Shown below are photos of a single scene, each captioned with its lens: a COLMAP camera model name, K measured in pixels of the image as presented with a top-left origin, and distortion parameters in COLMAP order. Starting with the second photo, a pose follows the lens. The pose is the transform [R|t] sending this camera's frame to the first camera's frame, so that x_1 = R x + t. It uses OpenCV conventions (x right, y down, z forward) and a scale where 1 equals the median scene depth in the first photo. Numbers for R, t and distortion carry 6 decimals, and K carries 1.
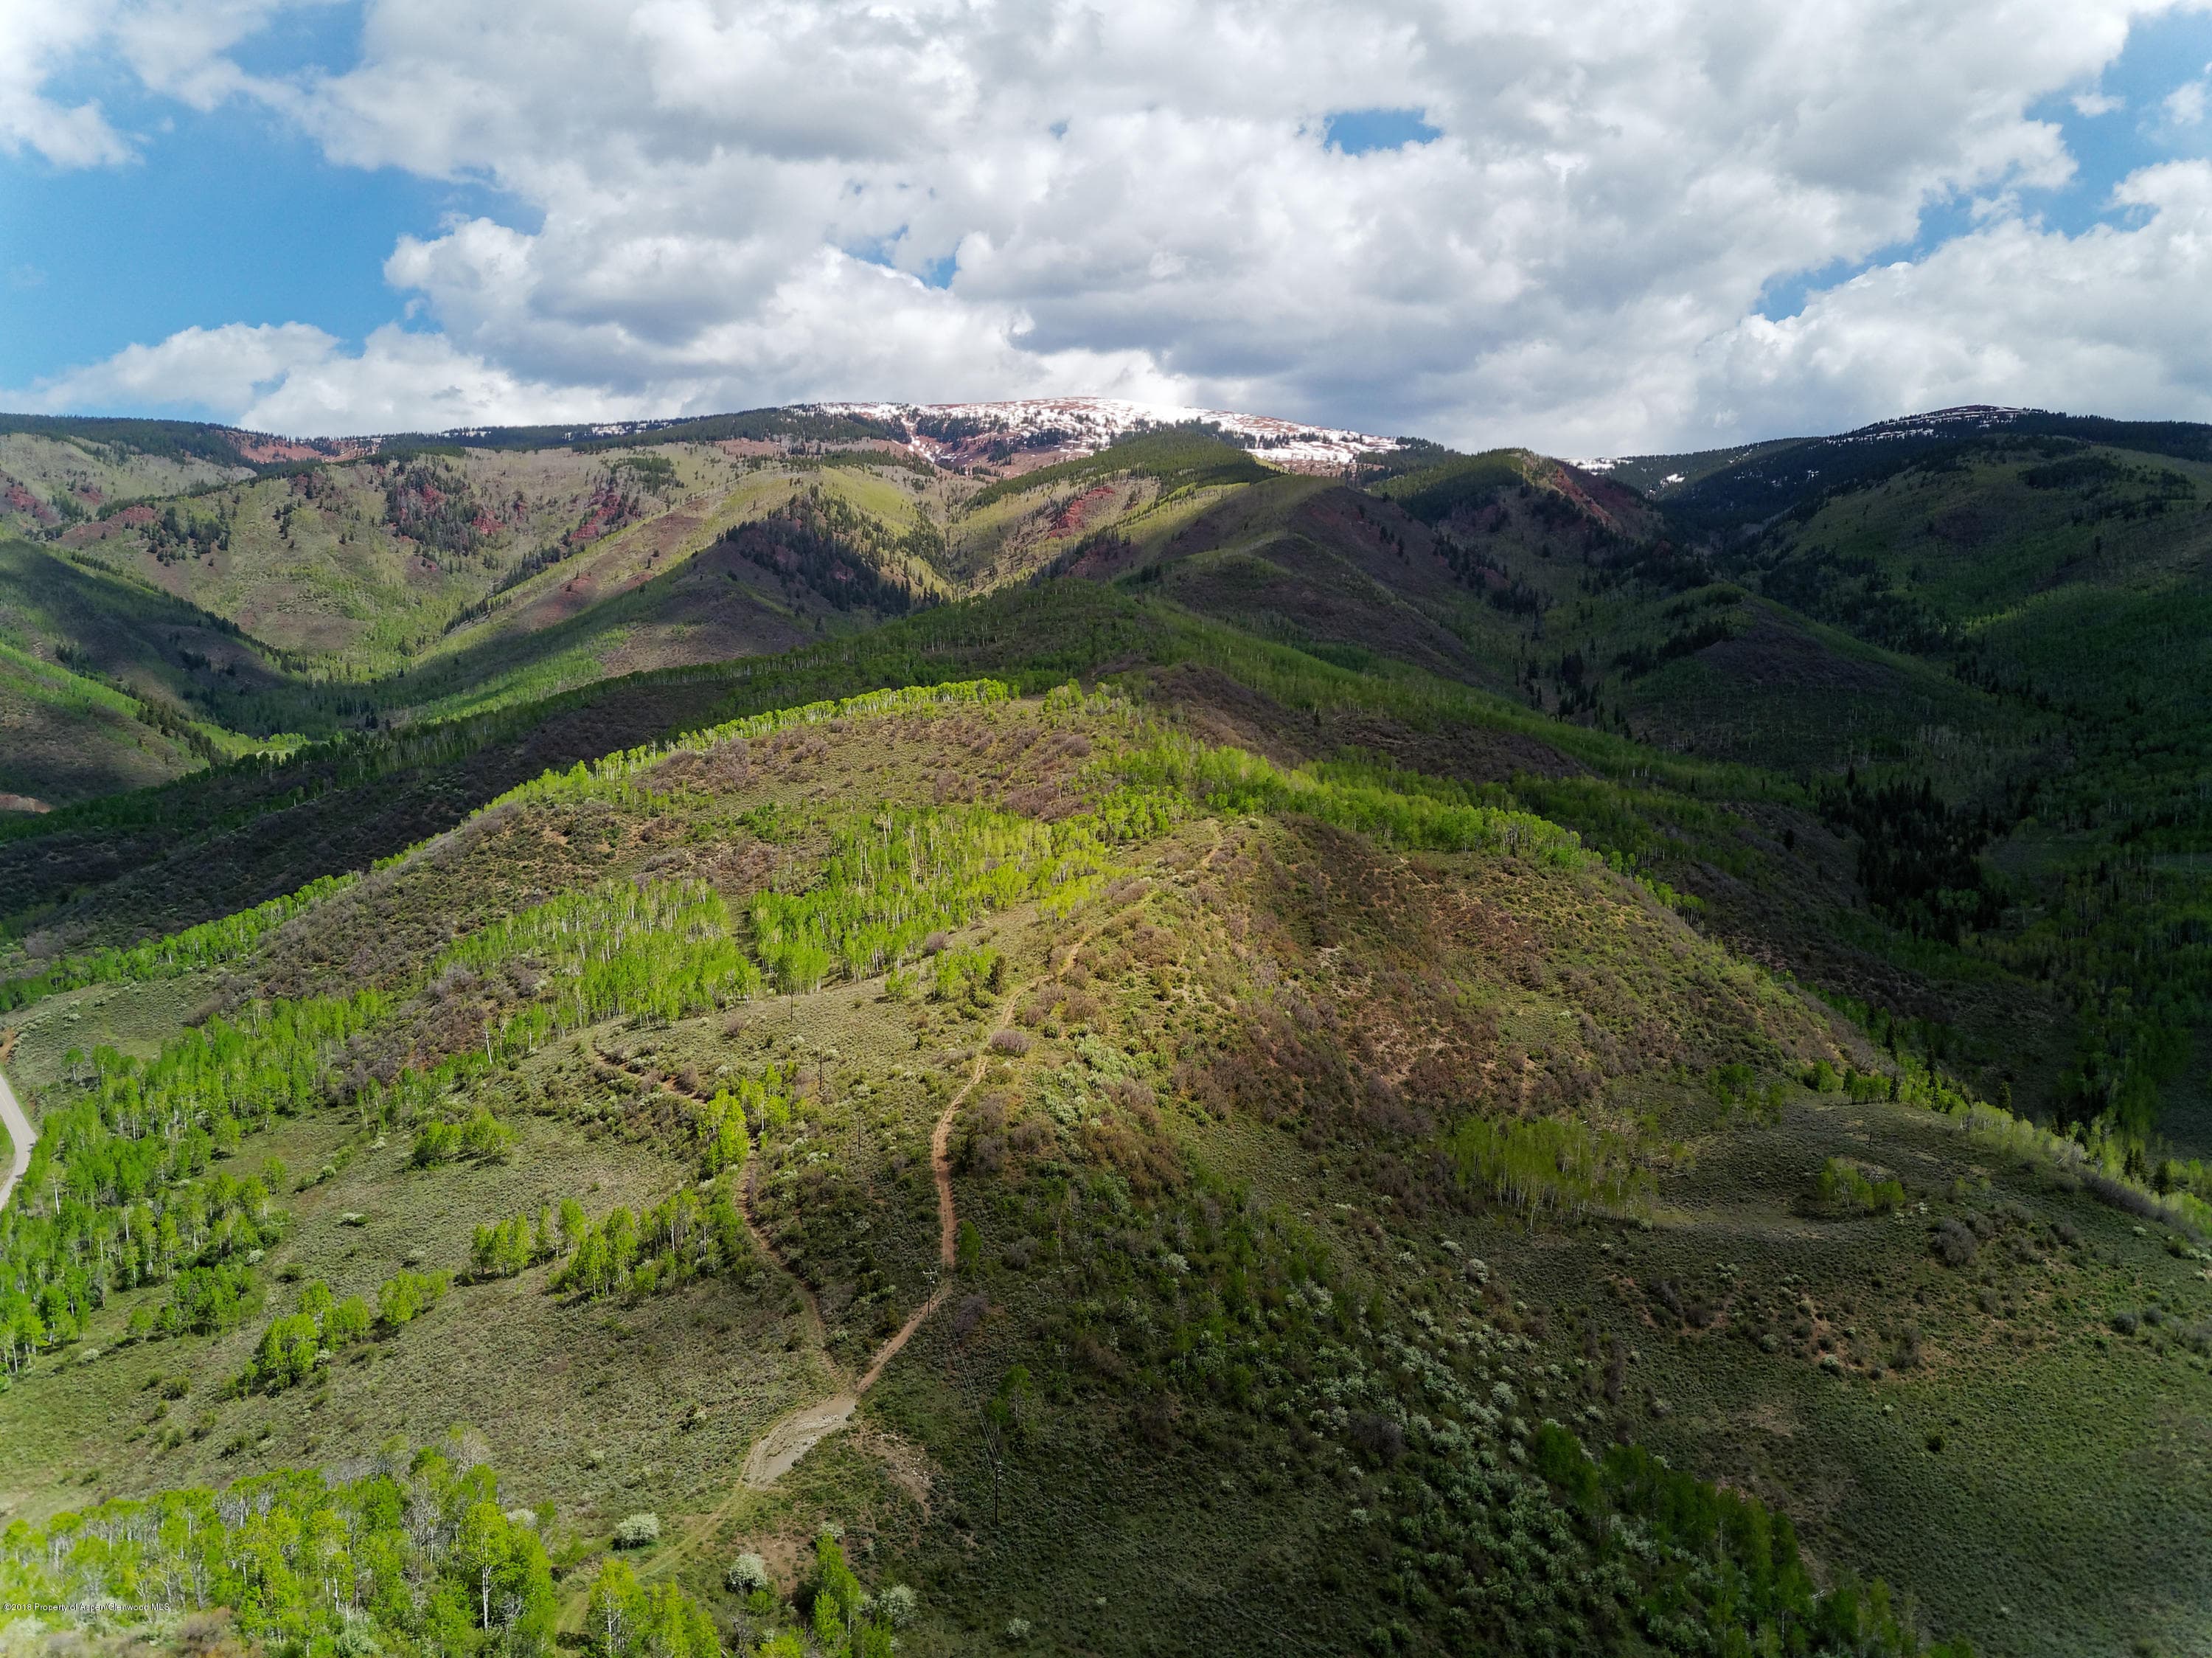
lens RADIAL K [[1709.1, 0, 1081.6], [0, 1709.1, 817.2], [0, 0, 1]] dist [0.005932, -0.004722]
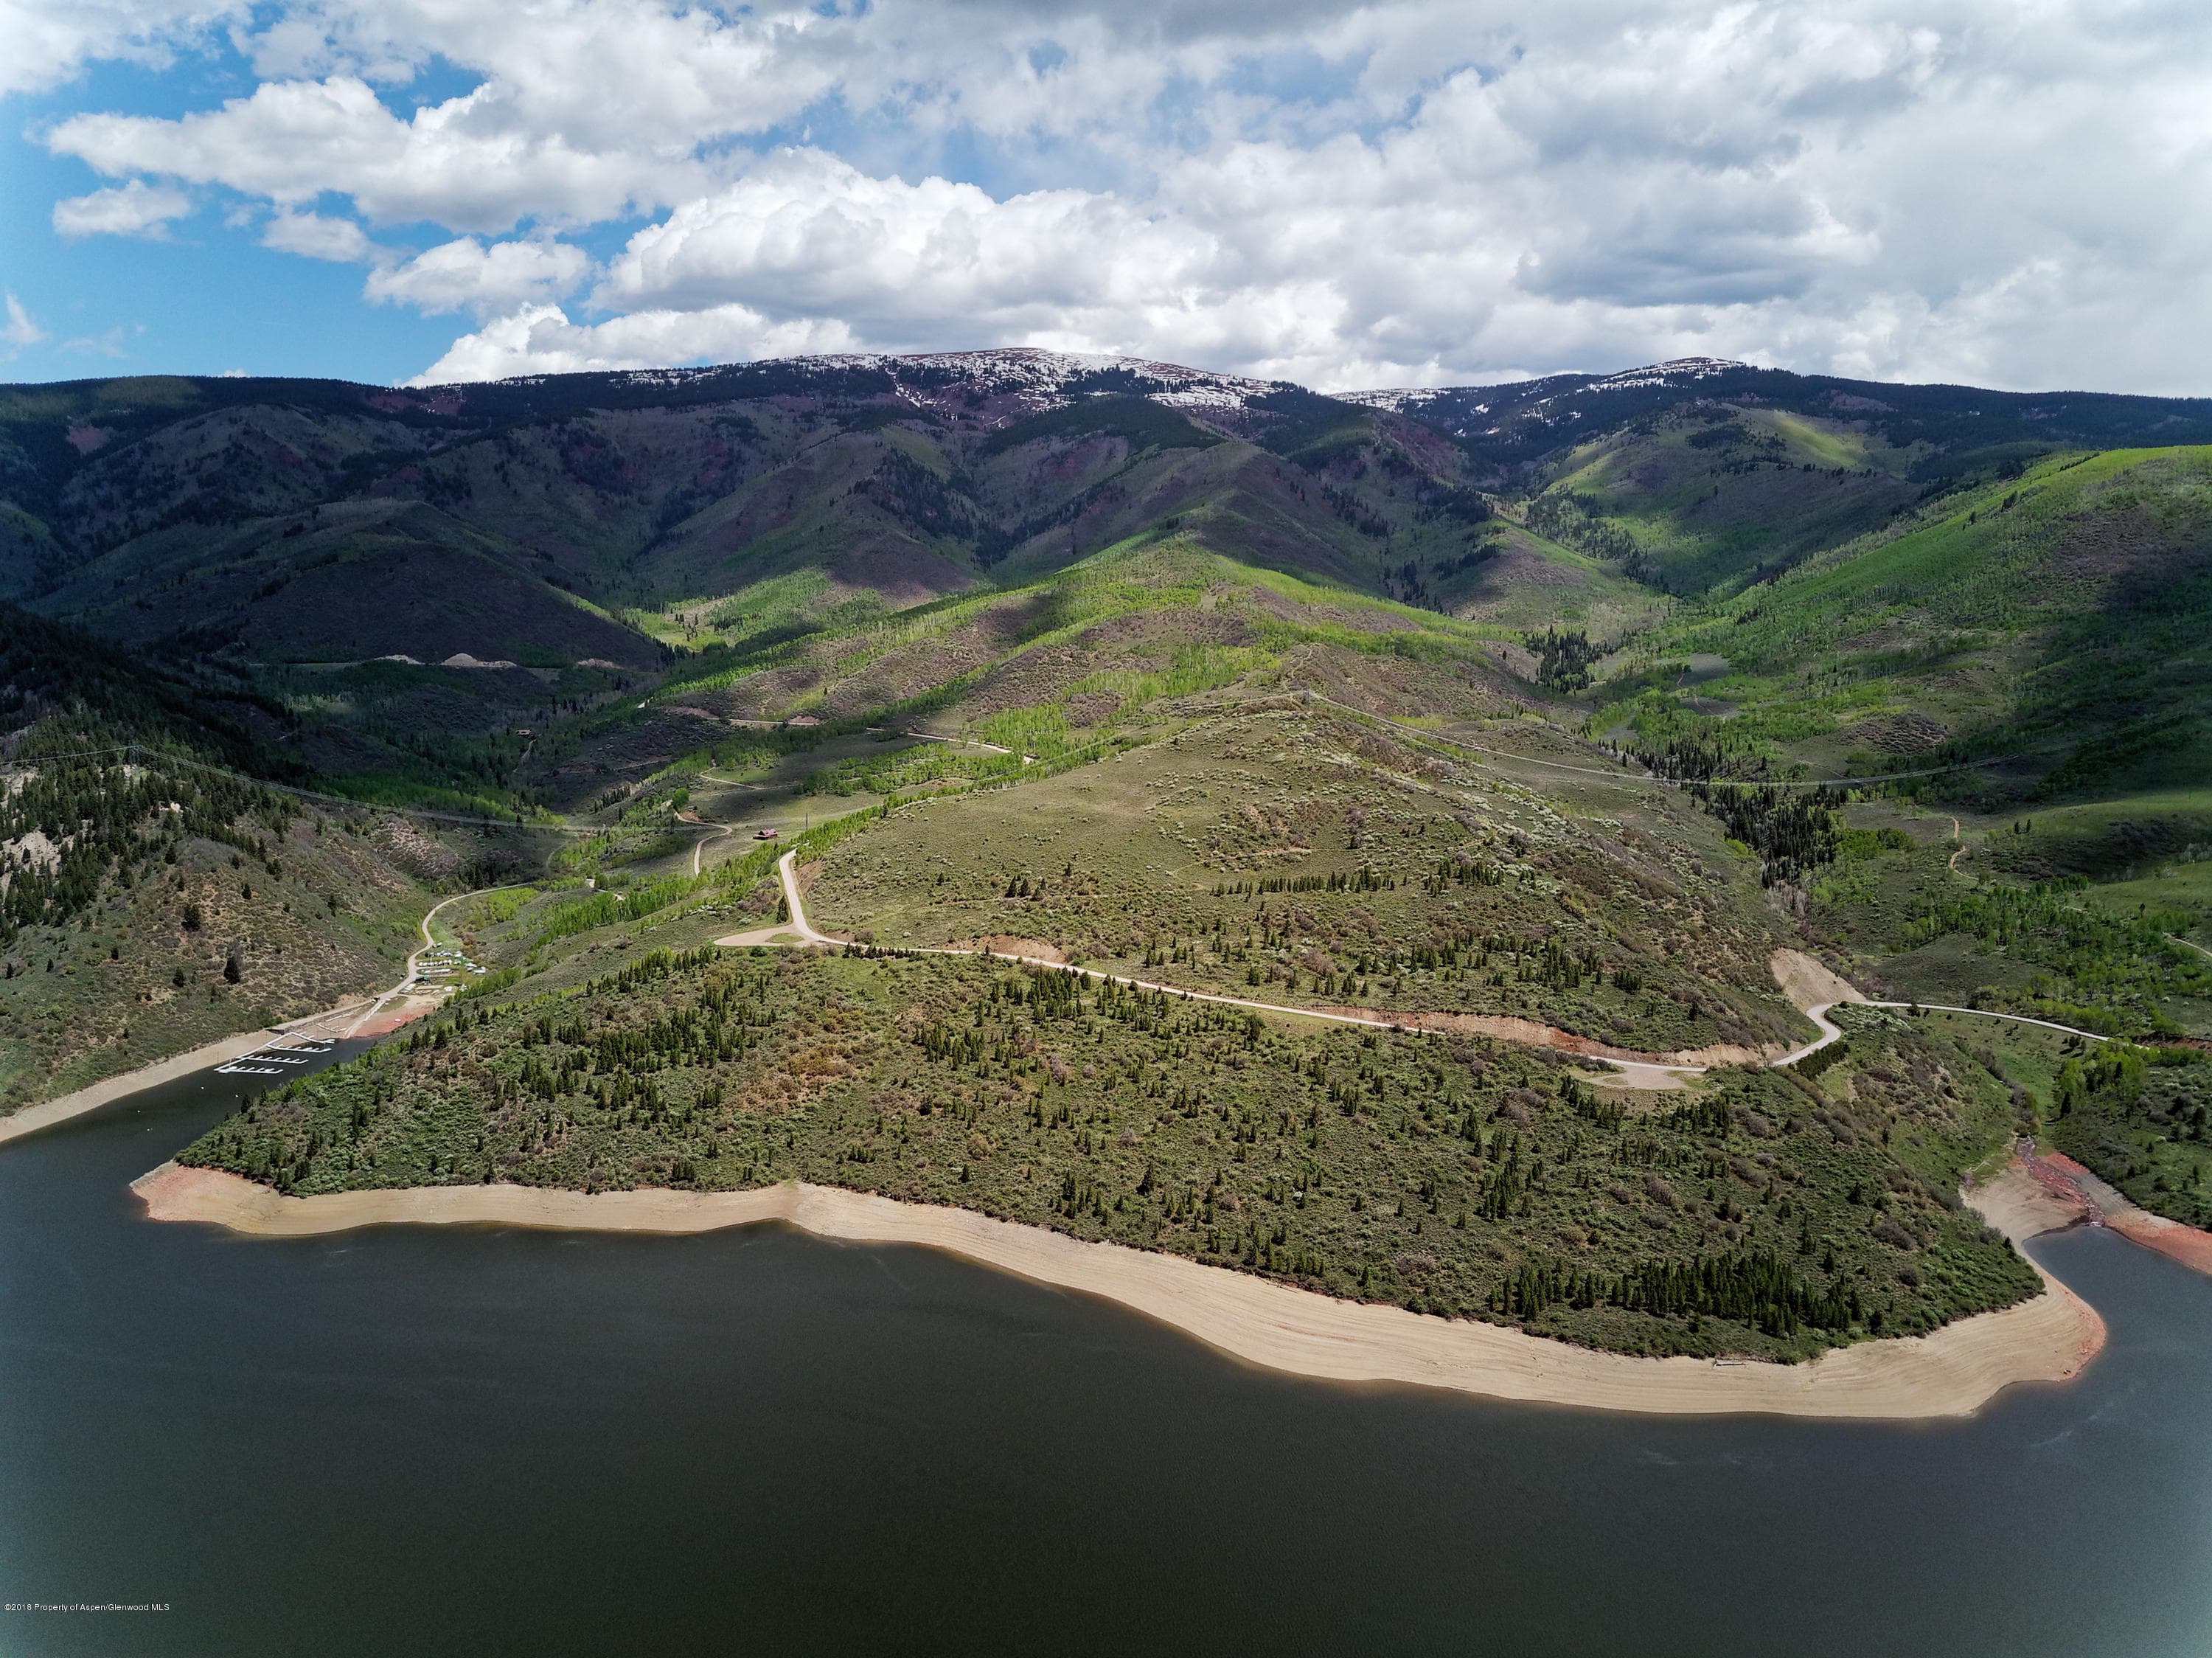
lens RADIAL K [[1716.4, 0, 1089.1], [0, 1716.4, 819.7], [0, 0, 1]] dist [0.006783, -0.007024]
pose [[0.994719, -0.030878, 0.097878, -0.125313], [0.023971, 0.997190, 0.070982, 0.017884], [-0.099794, -0.068261, 0.992664, -0.414761]]
